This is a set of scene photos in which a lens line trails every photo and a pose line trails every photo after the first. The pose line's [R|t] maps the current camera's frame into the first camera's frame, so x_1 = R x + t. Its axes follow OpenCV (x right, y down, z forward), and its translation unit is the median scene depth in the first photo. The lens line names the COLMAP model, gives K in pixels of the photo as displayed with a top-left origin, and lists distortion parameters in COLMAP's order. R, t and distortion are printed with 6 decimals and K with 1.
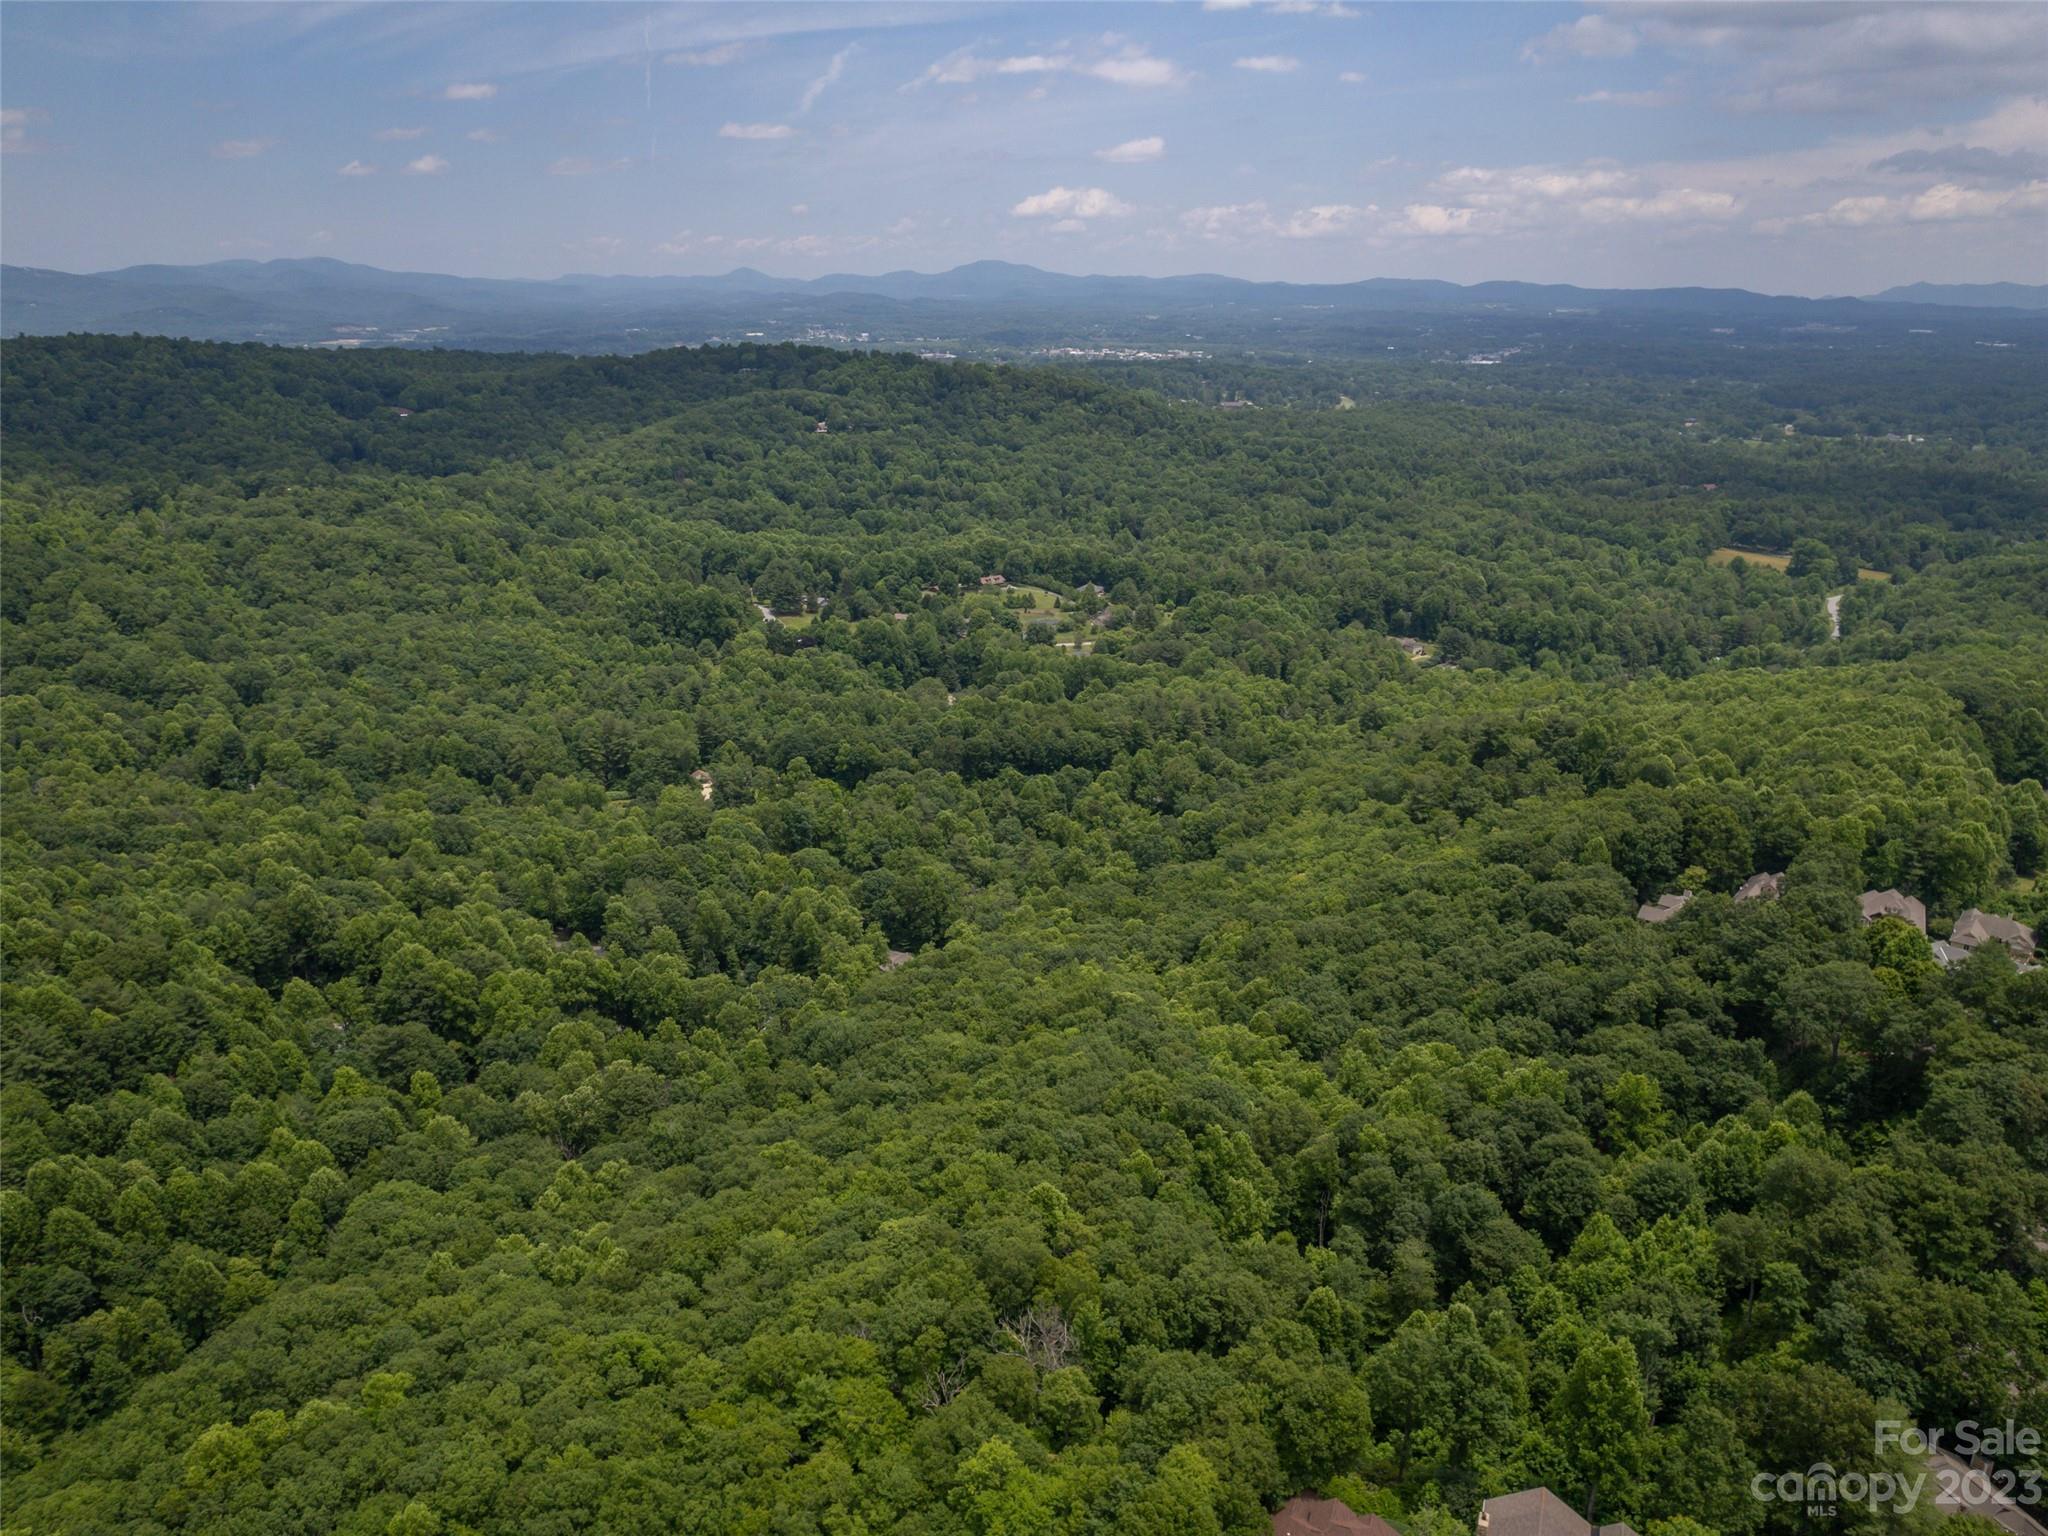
lens RADIAL K [[1409.3, 0, 1072.2], [0, 1409.3, 782.3], [0, 0, 1]] dist [-0.045008, 0.003979]
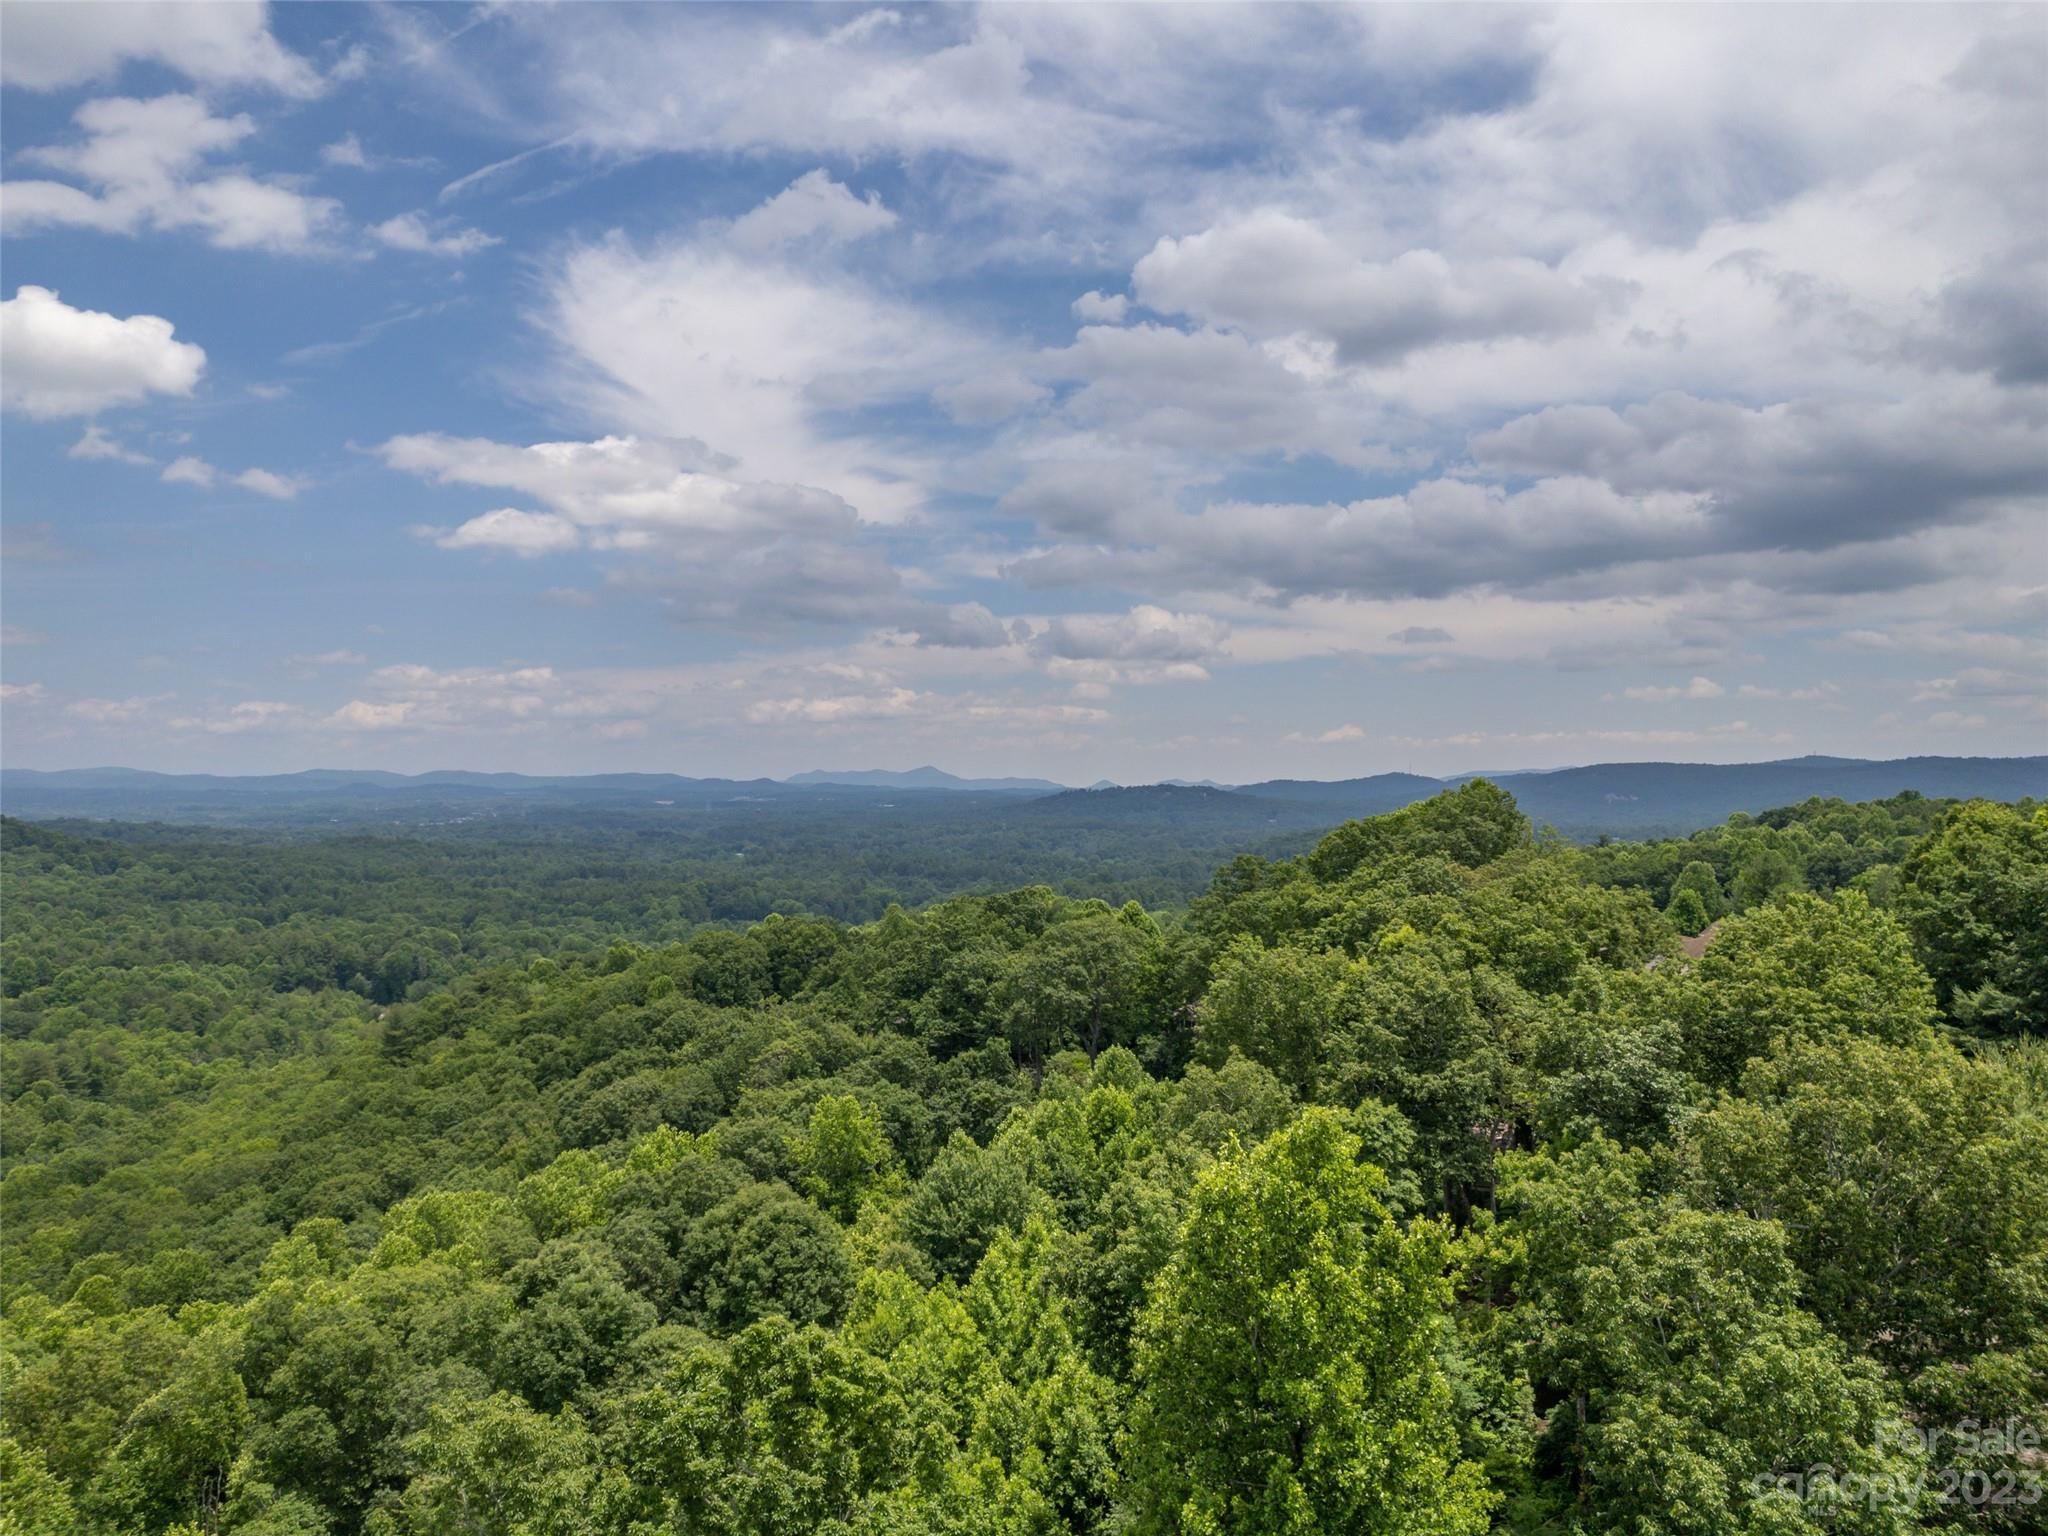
lens RADIAL K [[1415.3, 0, 1028.7], [0, 1415.3, 864.3], [0, 0, 1]] dist [-0.117289, 0.104911]
pose [[0.779361, -0.007568, 0.626529, 0.081605], [0.189061, 0.956162, -0.223629, 0.177006], [-0.597371, 0.292740, 0.746627, 0.357050]]
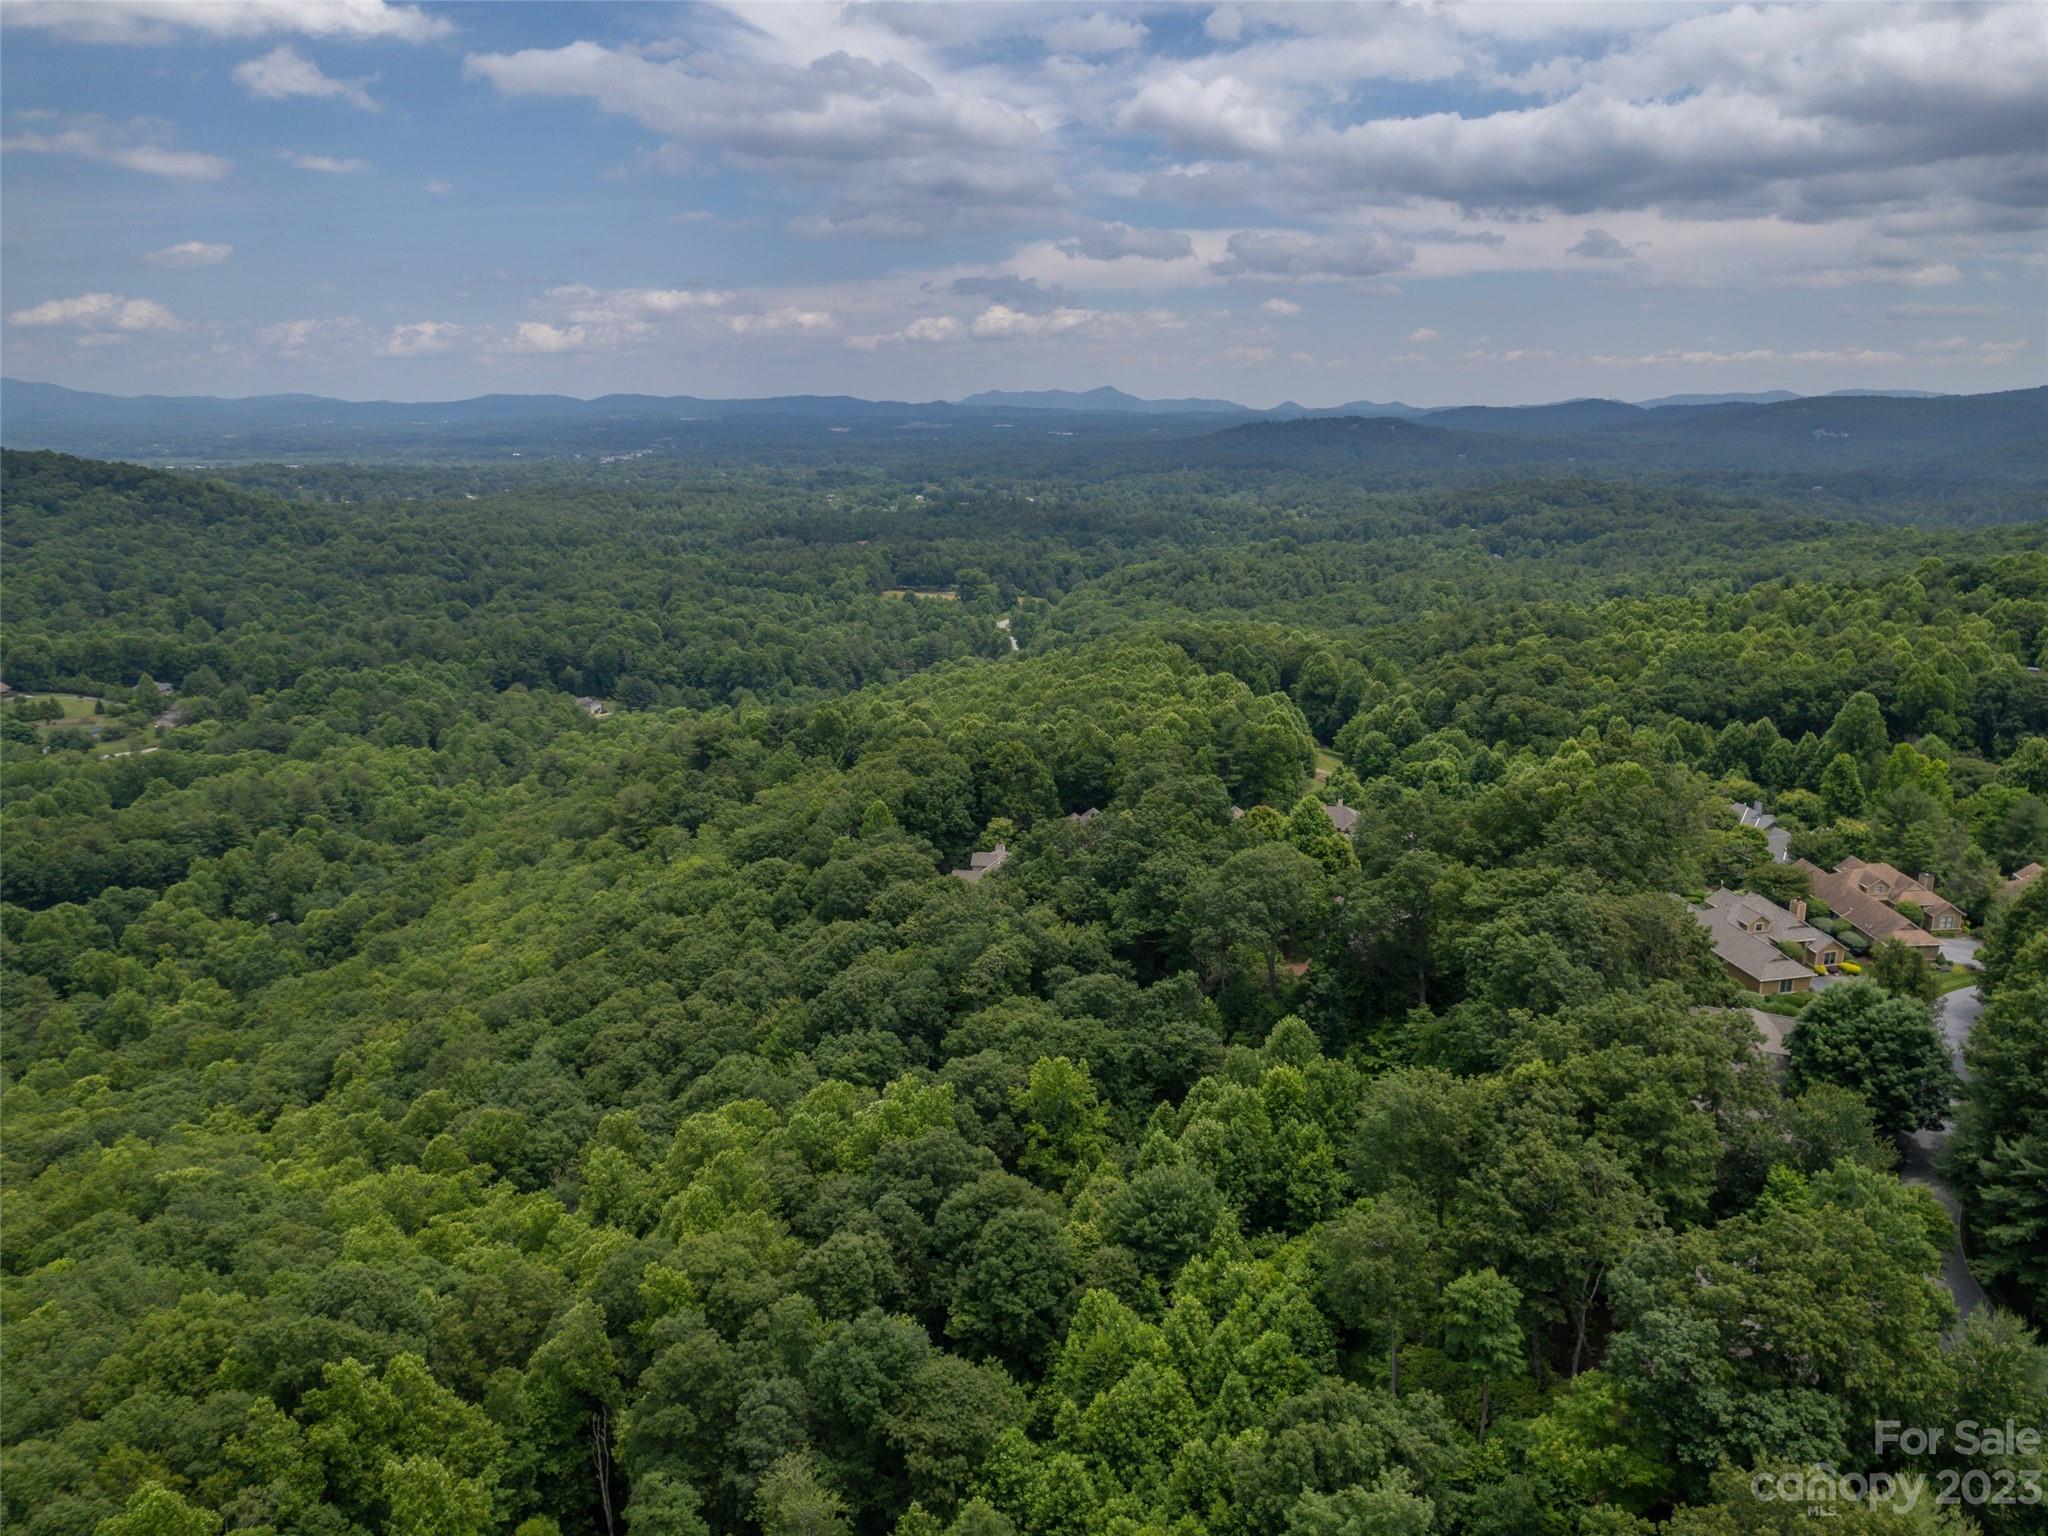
lens RADIAL K [[1404.4, 0, 1091.9], [0, 1404.4, 813.8], [0, 0, 1]] dist [-0.080604, 0.072353]
pose [[0.827407, -0.145454, 0.542440, 0.058568], [0.177631, 0.984072, -0.007072, 0.072646], [-0.532771, 0.102206, 0.840065, 0.300942]]
